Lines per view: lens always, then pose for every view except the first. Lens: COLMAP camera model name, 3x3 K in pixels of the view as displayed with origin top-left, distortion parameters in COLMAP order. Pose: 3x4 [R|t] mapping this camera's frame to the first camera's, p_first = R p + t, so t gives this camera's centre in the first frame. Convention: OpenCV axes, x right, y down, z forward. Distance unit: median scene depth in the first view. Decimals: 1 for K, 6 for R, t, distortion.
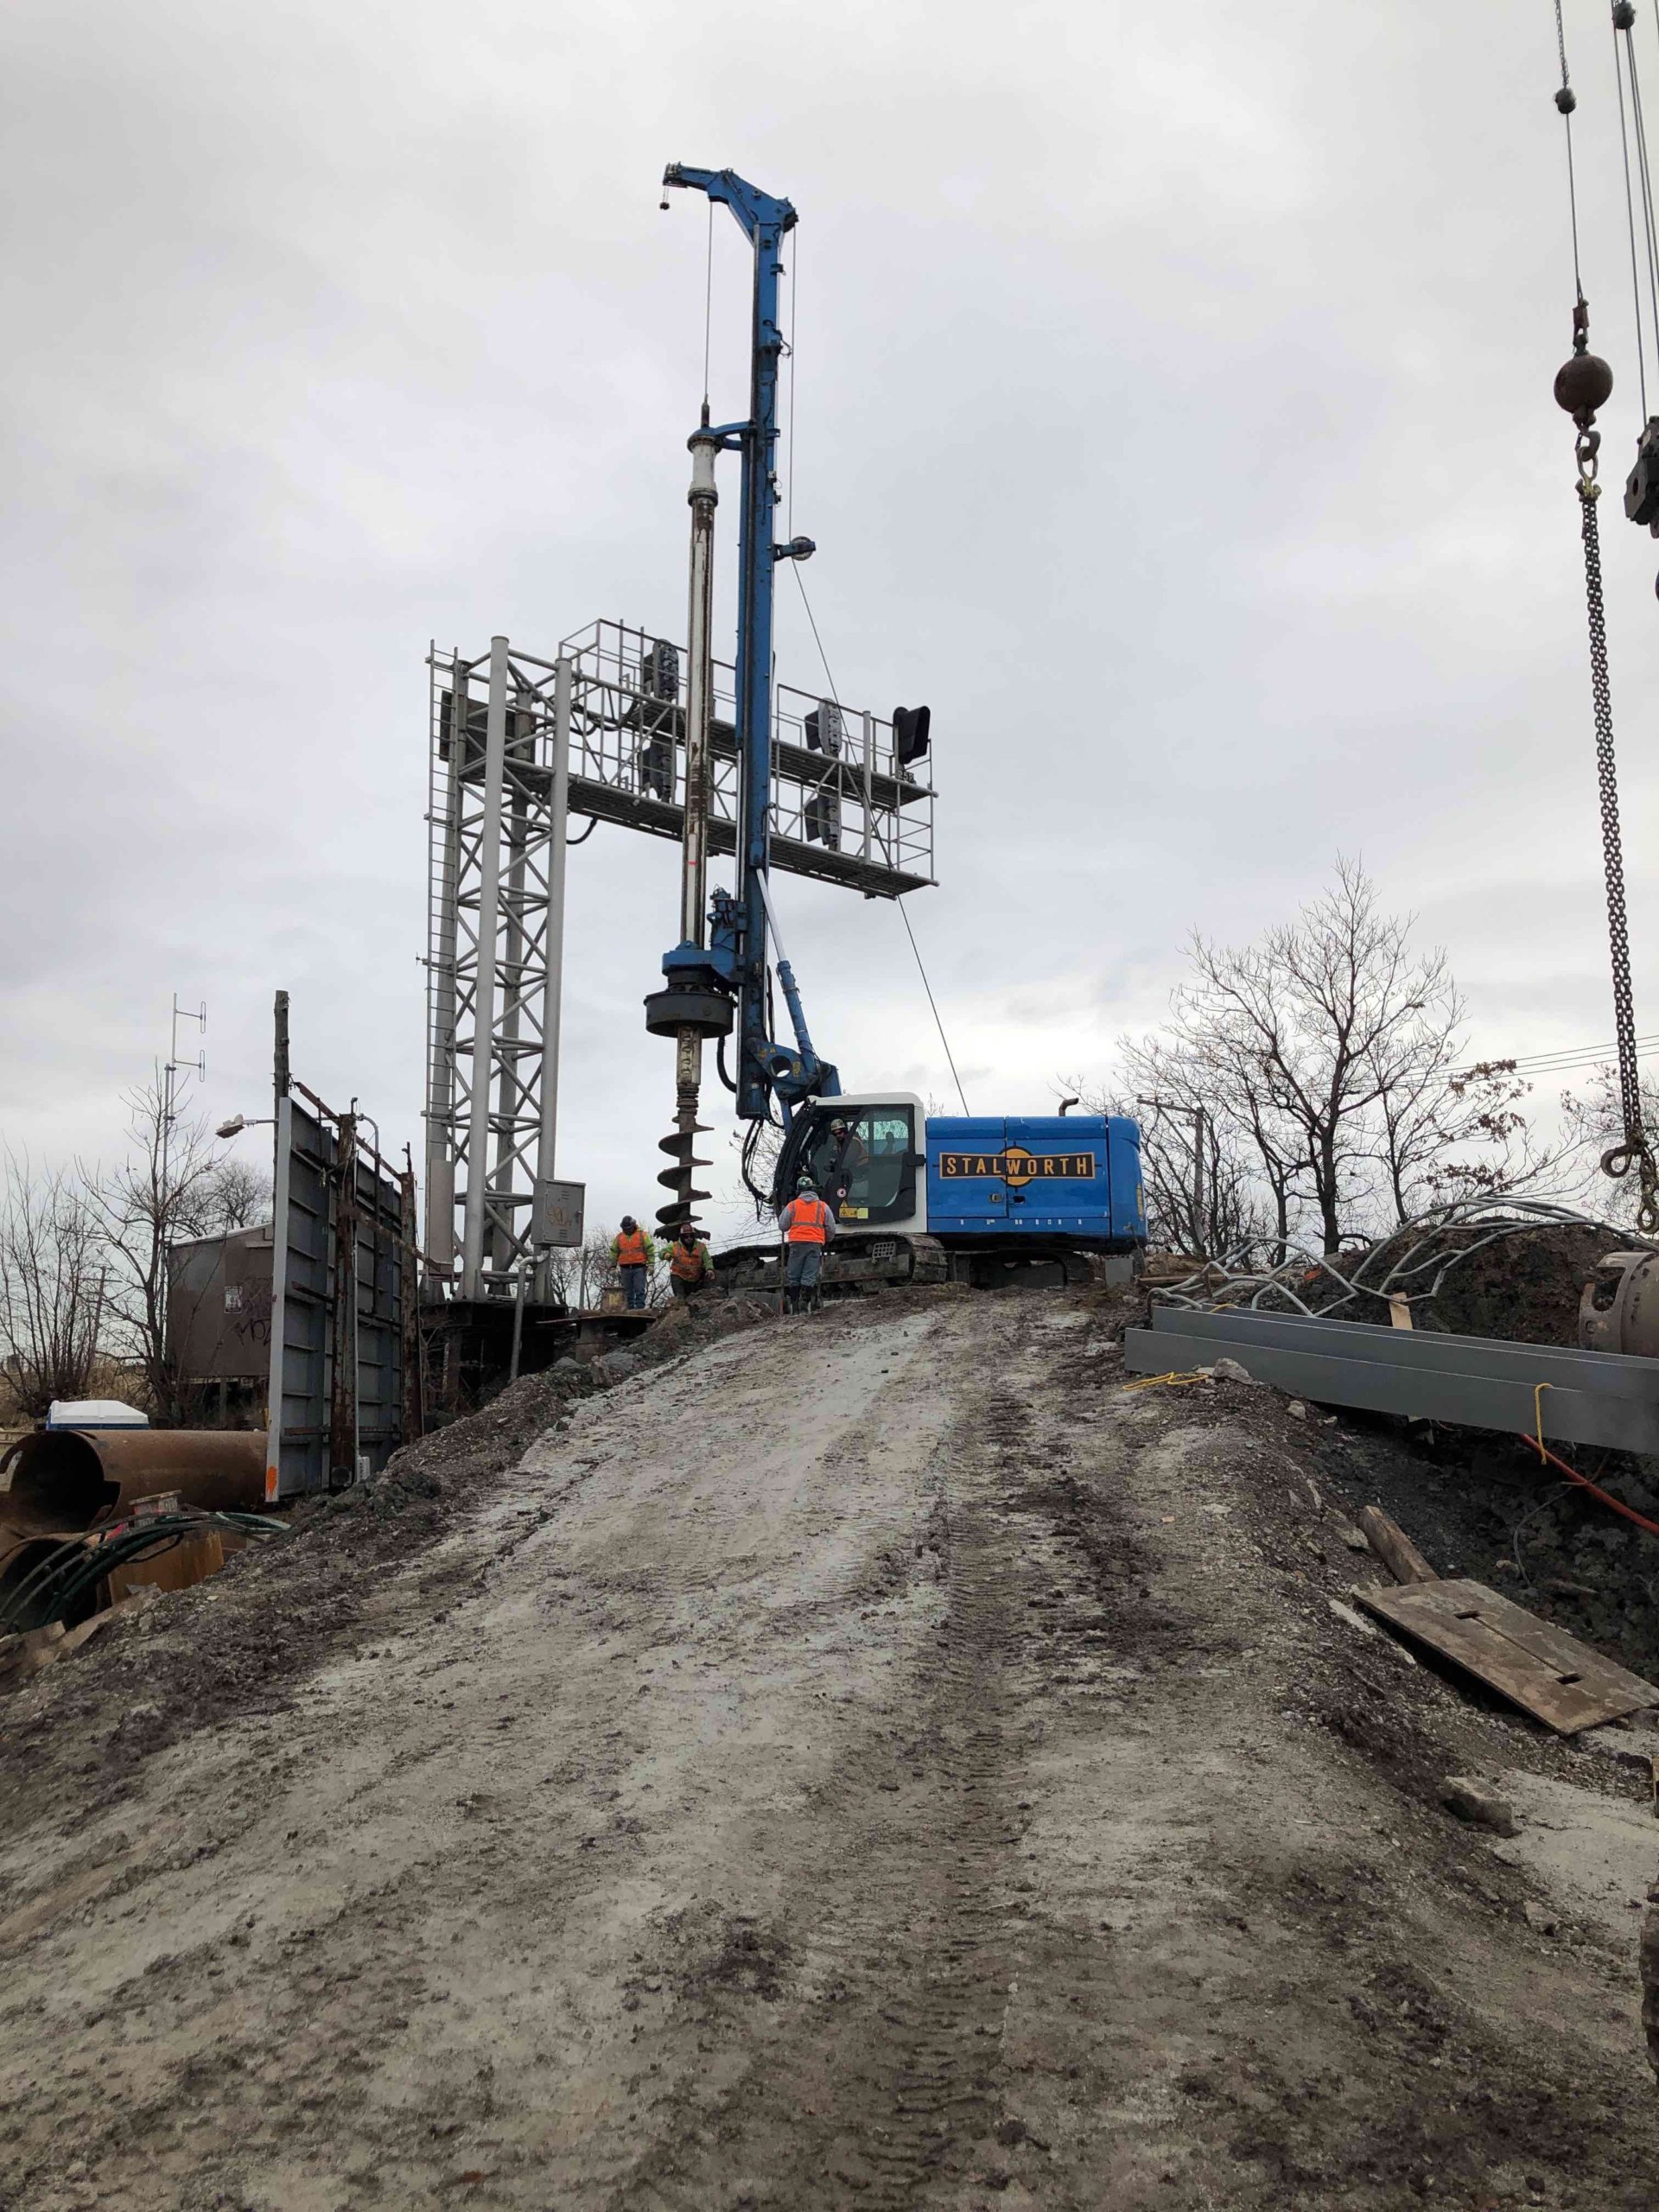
lens RADIAL K [[1855.1, 0, 915.2], [0, 1855.1, 1079.0], [0, 0, 1]] dist [0.025831, -0.005537]
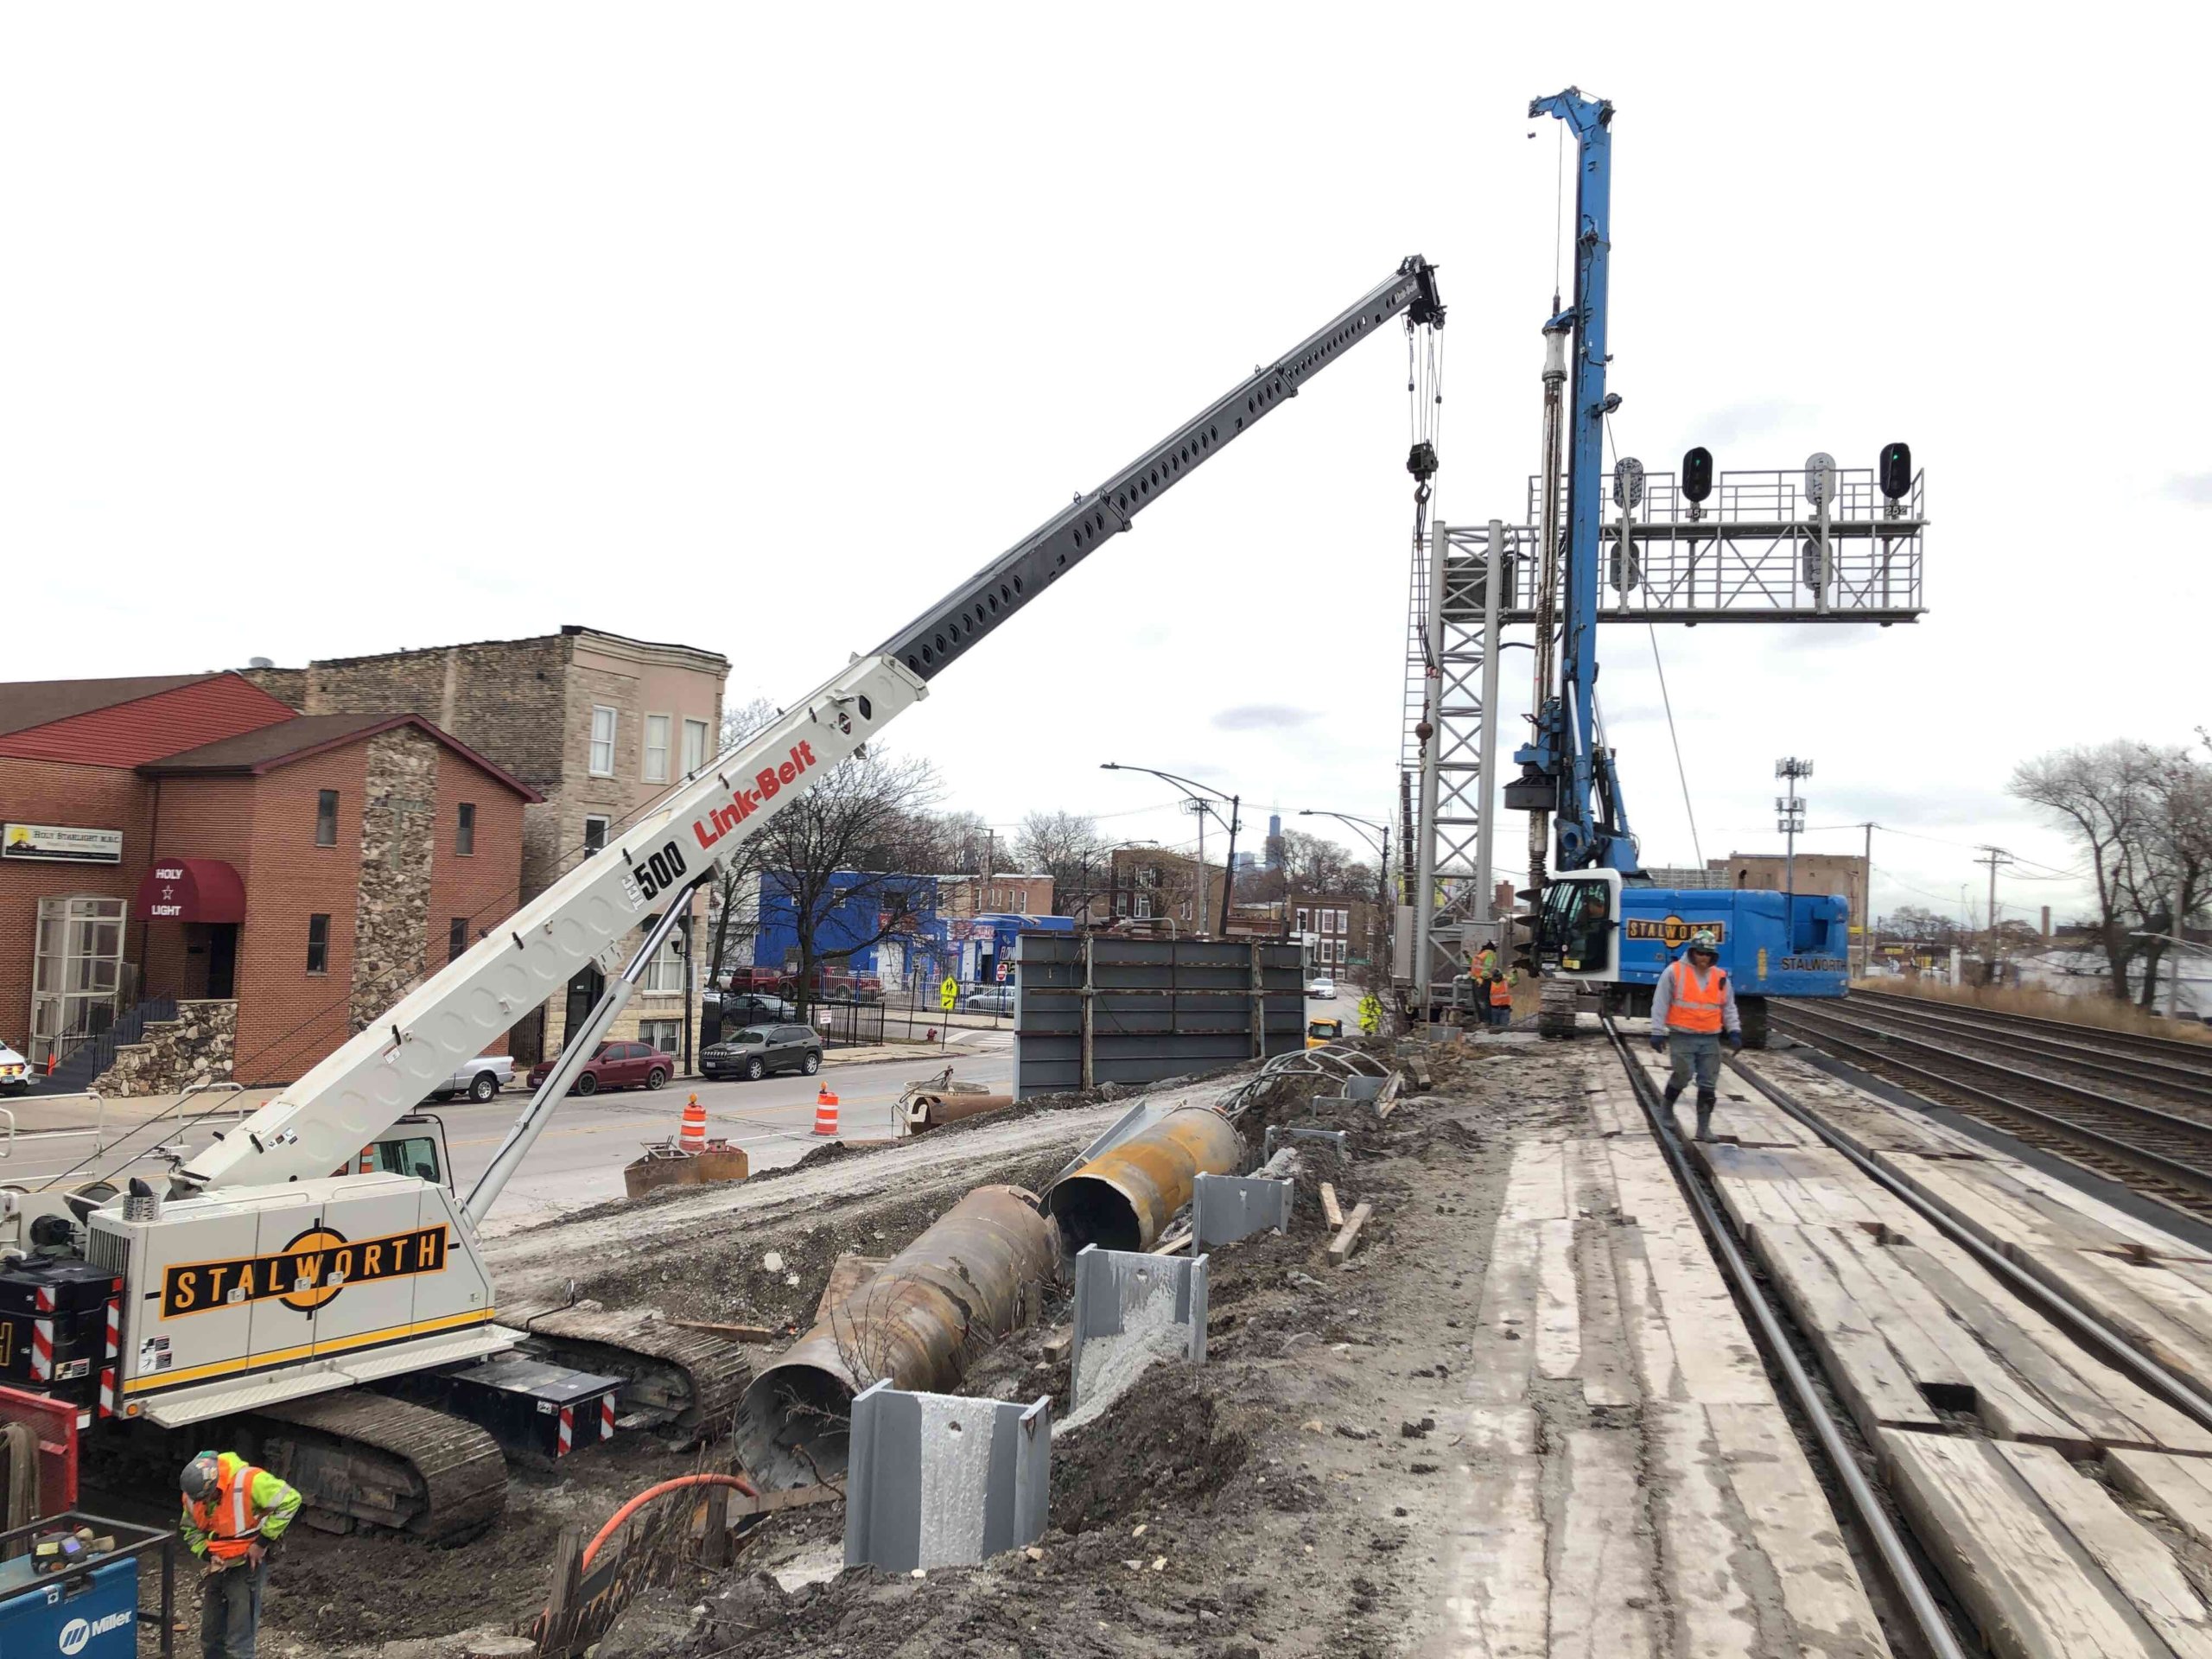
lens RADIAL K [[1855.1, 0, 1106.0], [0, 1855.1, 829.5], [0, 0, 1]] dist [0.025831, -0.005537]
pose [[0.551438, -0.017225, -0.834038, 0.759282], [0.114562, 0.991878, 0.055259, -0.113211], [0.826312, -0.126021, 0.548932, 0.025771]]
